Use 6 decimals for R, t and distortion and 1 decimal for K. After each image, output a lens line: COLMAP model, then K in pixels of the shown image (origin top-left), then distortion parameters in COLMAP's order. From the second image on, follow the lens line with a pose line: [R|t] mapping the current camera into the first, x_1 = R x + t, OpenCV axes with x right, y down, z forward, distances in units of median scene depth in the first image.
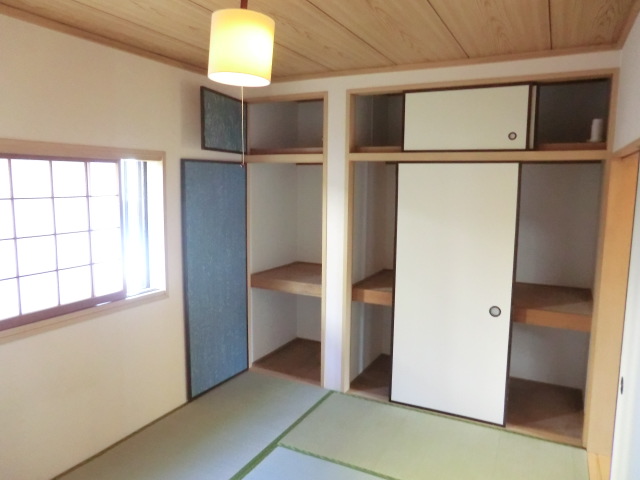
lens RADIAL K [[466.3, 0, 320.0], [0, 466.3, 240.0], [0, 0, 1]] dist [-0.035906, 0.009054]
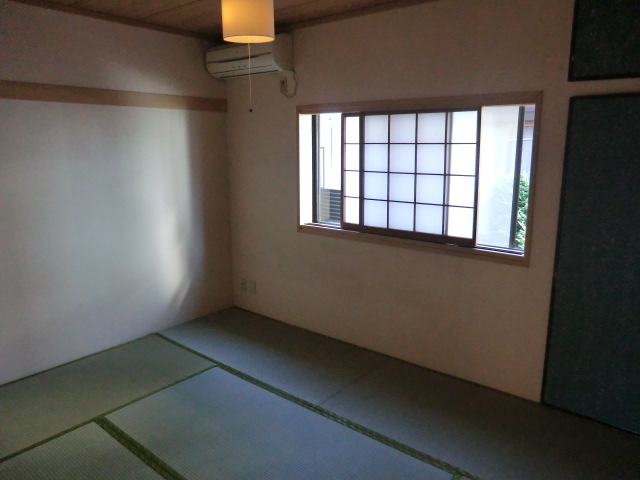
lens RADIAL K [[466.3, 0, 320.0], [0, 466.3, 240.0], [0, 0, 1]] dist [-0.035906, 0.009054]
pose [[-0.214373, 0.186025, -0.958874, 0.635883], [-0.121219, 0.969040, 0.215098, -0.068619], [0.969201, 0.162345, -0.185186, 0.890787]]
